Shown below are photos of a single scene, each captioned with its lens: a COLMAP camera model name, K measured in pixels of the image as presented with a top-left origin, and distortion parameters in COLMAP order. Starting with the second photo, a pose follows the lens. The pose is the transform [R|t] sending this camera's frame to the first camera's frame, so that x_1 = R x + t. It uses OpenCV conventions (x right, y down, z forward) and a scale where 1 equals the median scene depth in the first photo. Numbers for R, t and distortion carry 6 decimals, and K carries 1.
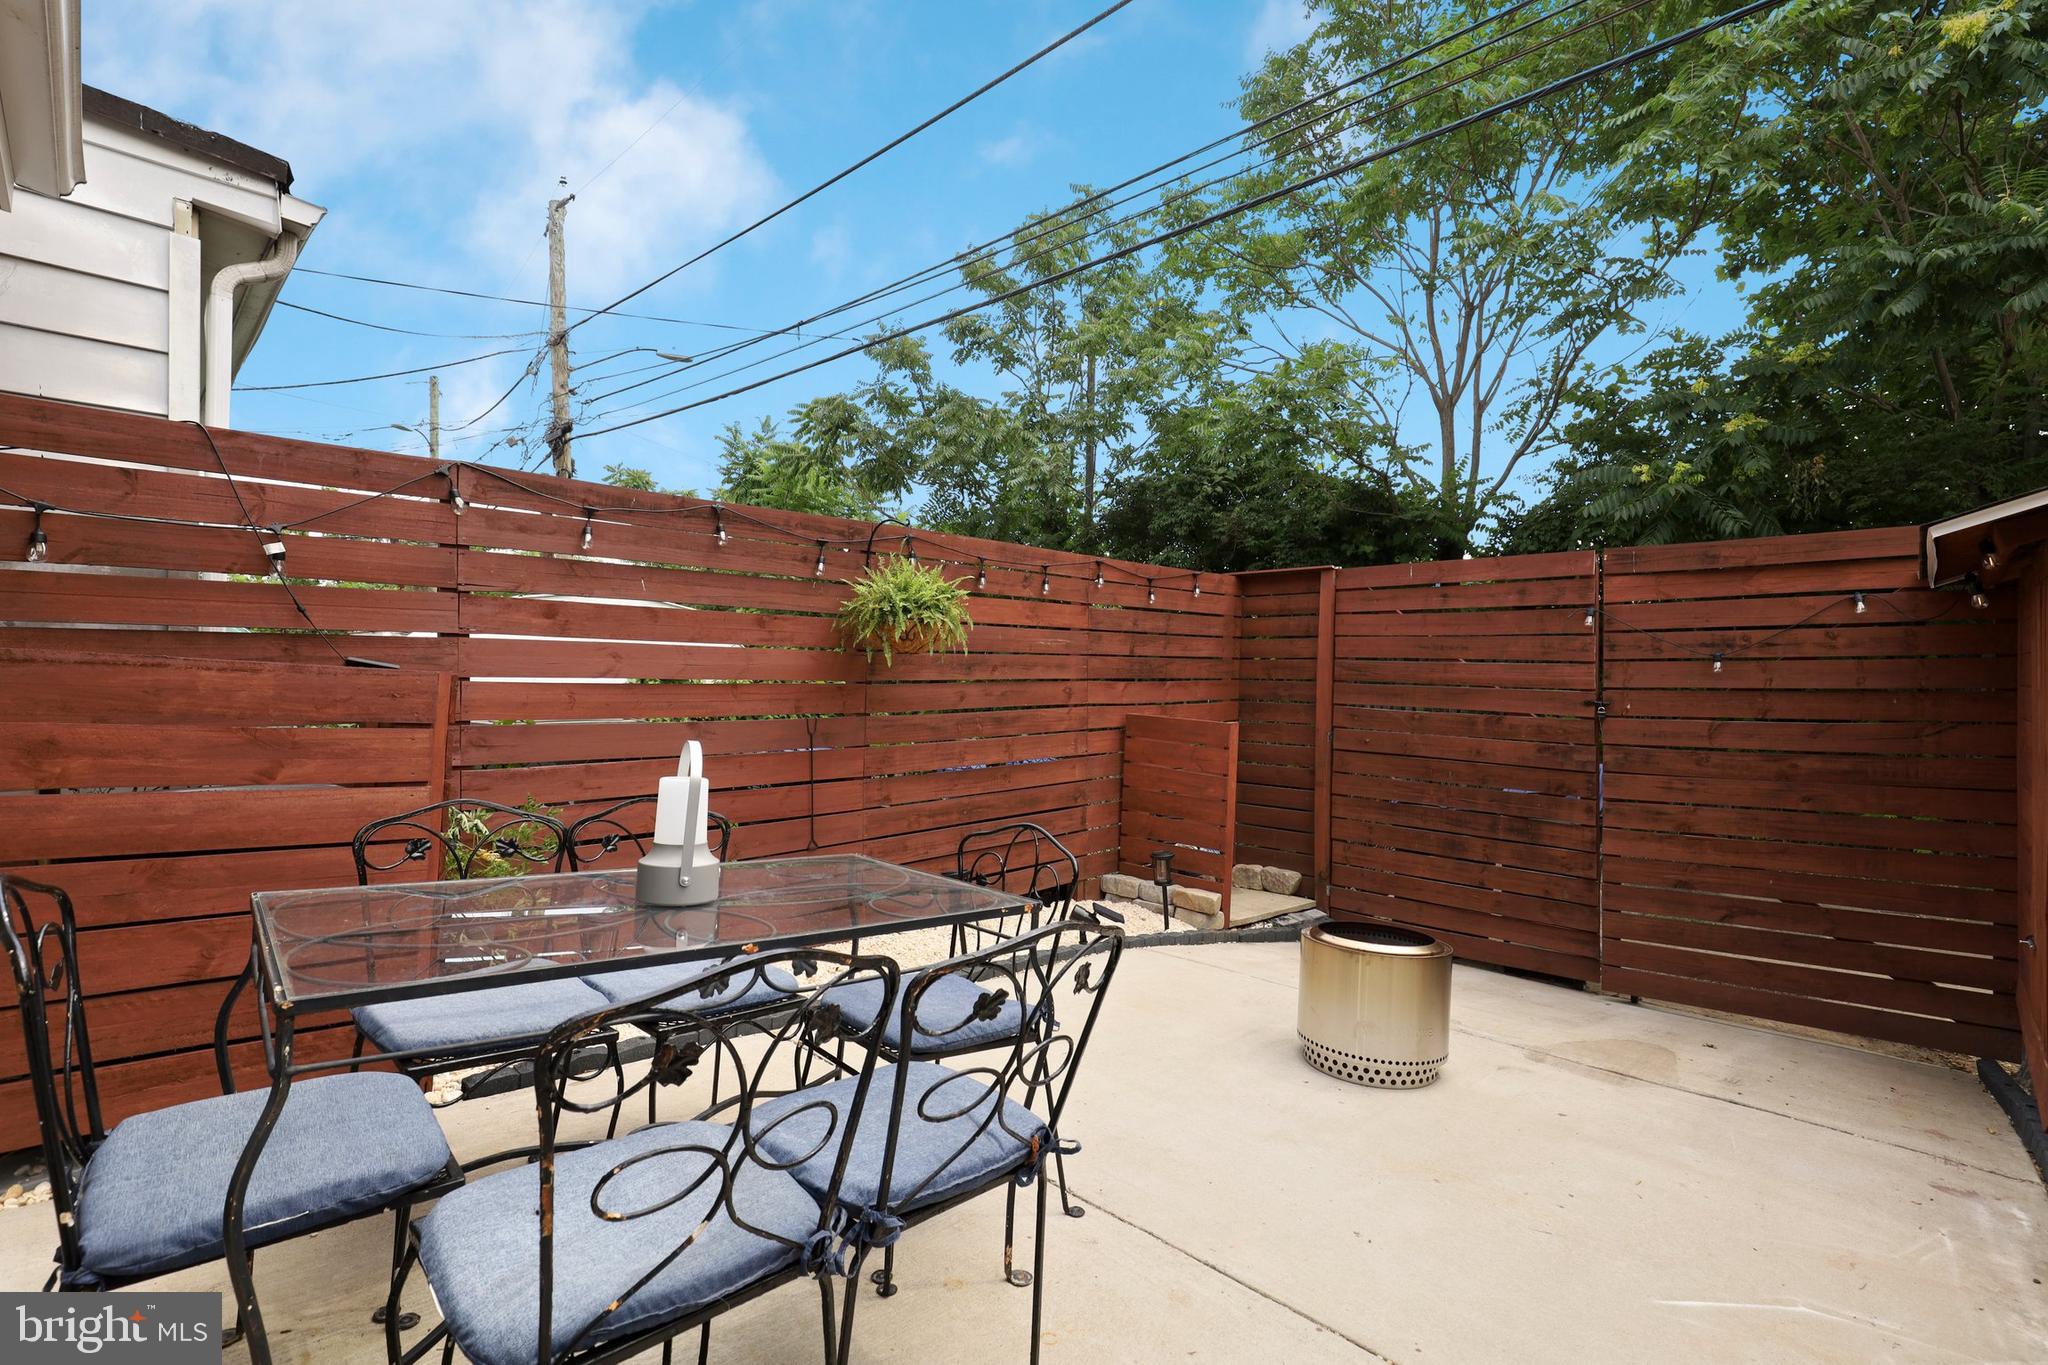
lens RADIAL K [[925.9, 0, 978.5], [0, 925.9, 673.2], [0, 0, 1]] dist [-0.017903, 0.007876]
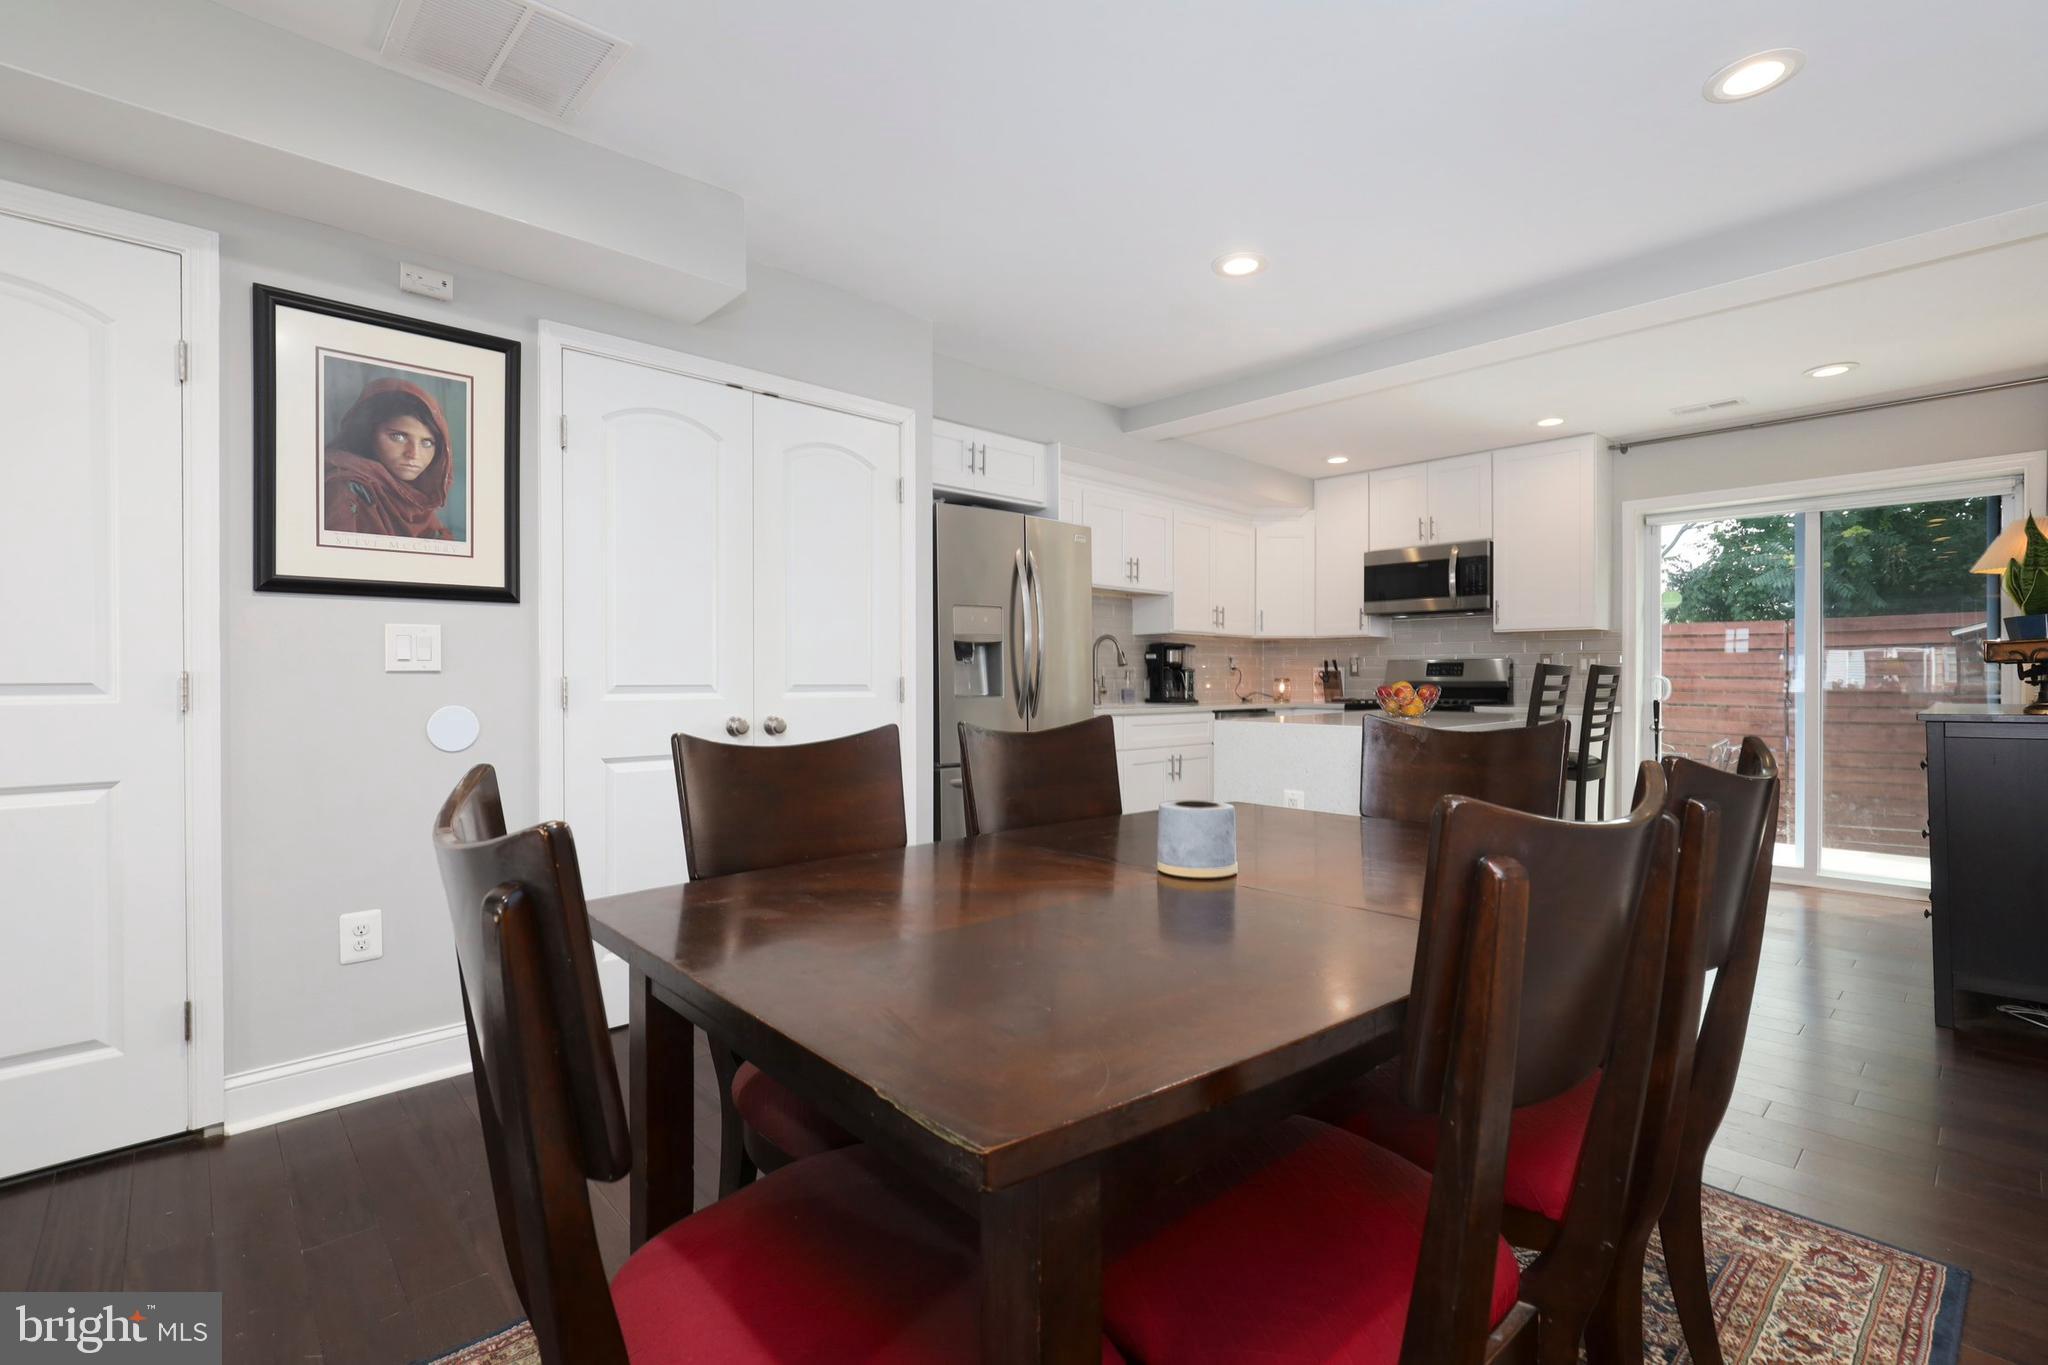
lens RADIAL K [[925.9, 0, 1016.7], [0, 925.9, 677.9], [0, 0, 1]] dist [-0.017903, 0.007876]
pose [[0.999743, -0.005338, -0.022020, -0.664059], [0.005282, 0.999983, -0.002598, -0.013812], [0.022033, 0.002481, 0.999754, -0.705328]]
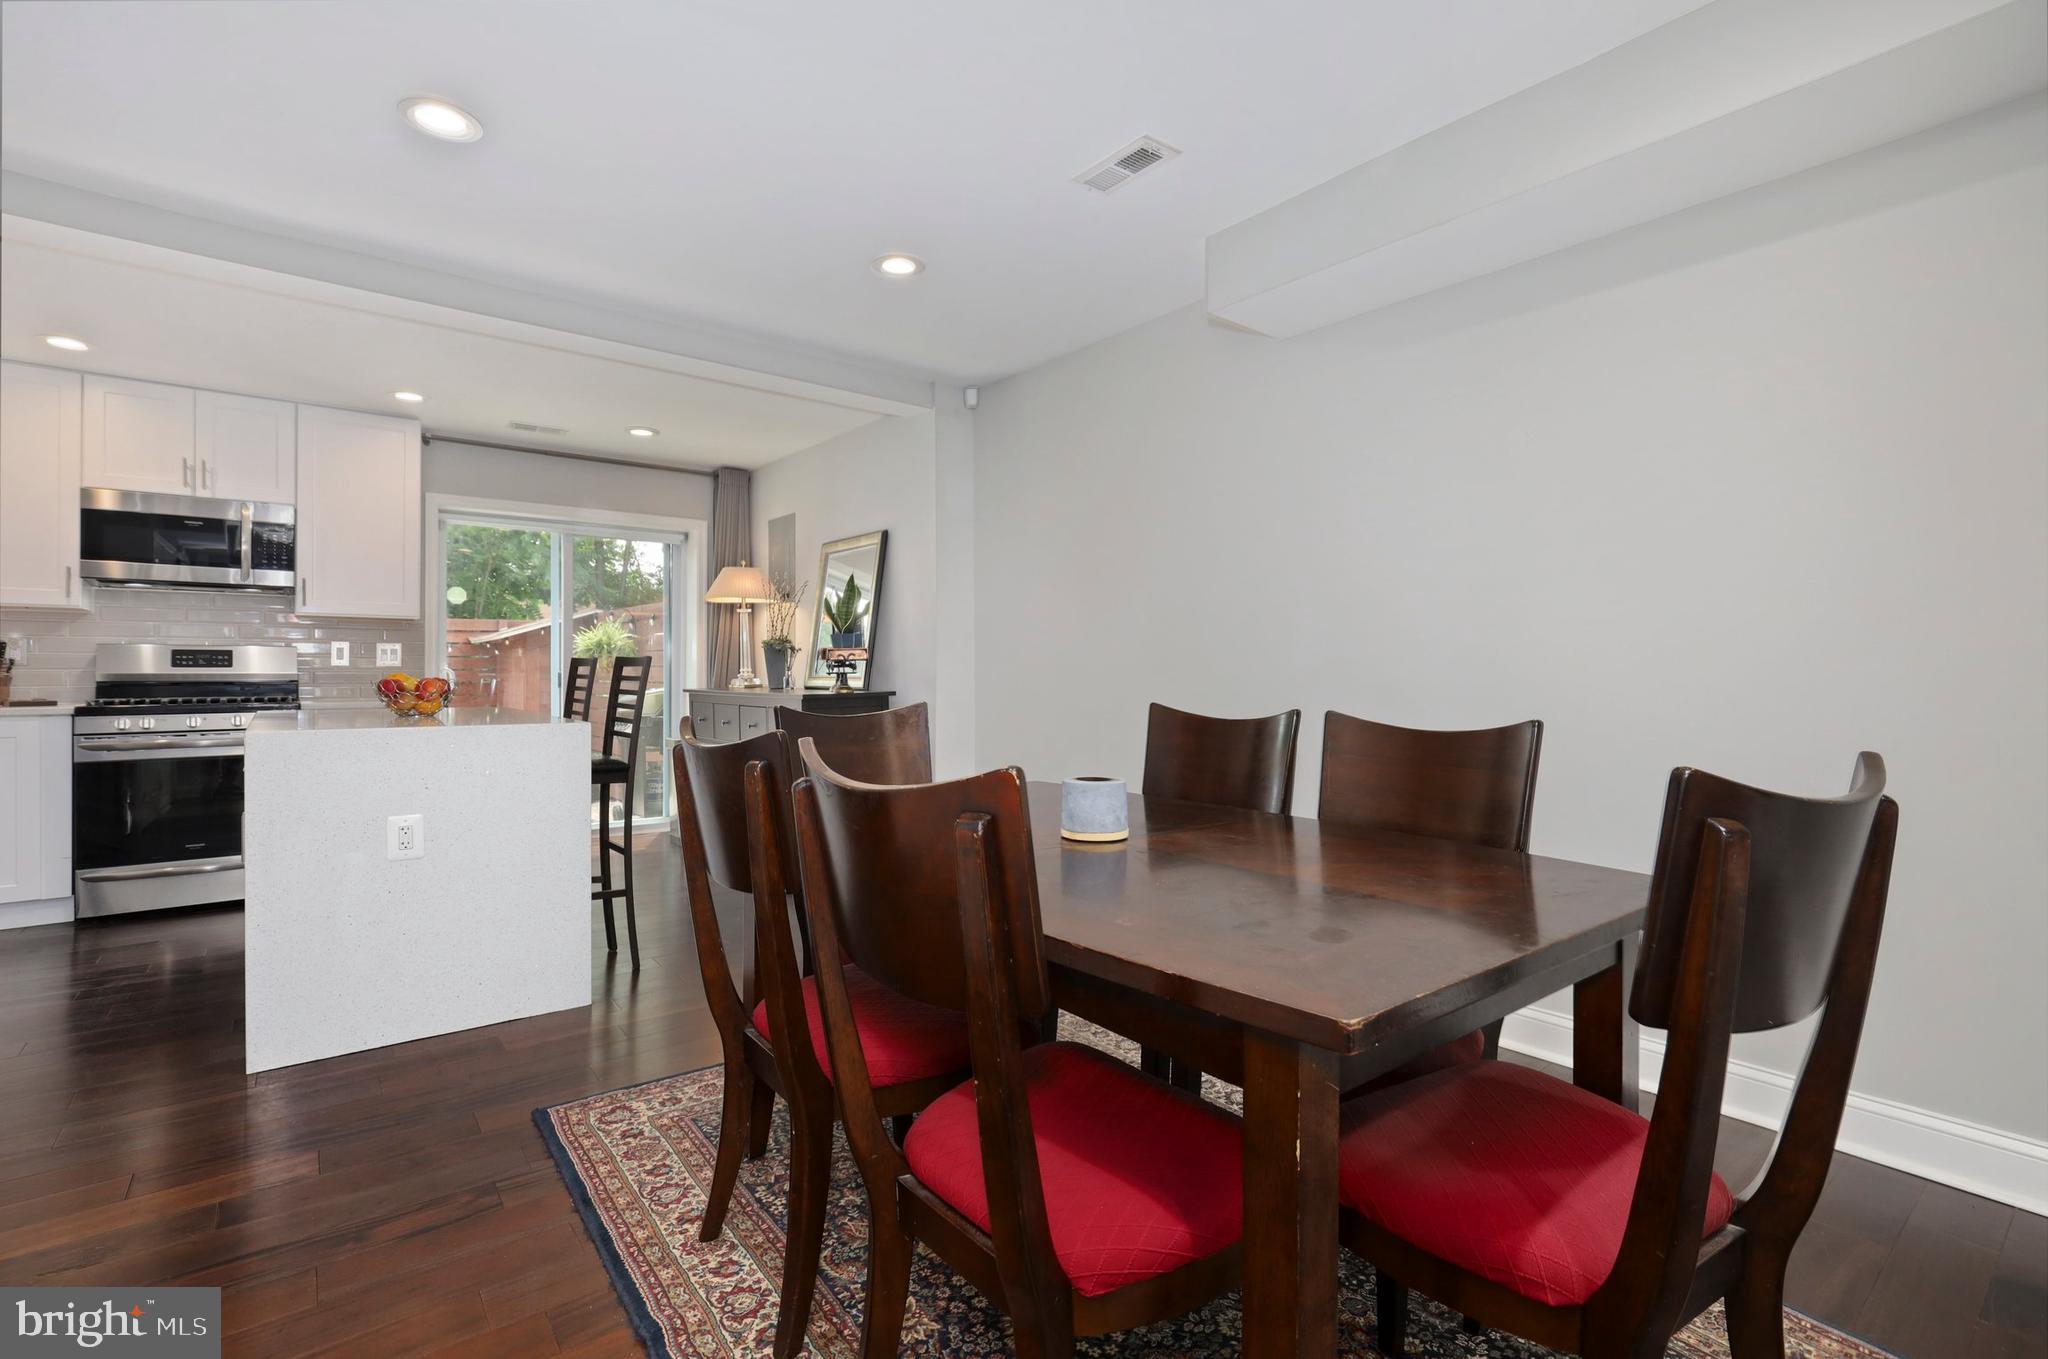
lens RADIAL K [[925.9, 0, 1005.6], [0, 925.9, 675.3], [0, 0, 1]] dist [-0.017903, 0.007876]
pose [[0.106125, -0.009291, 0.994309, -0.879877], [0.003765, 0.999953, 0.008942, -0.013332], [-0.994346, 0.002795, 0.106155, -0.495517]]
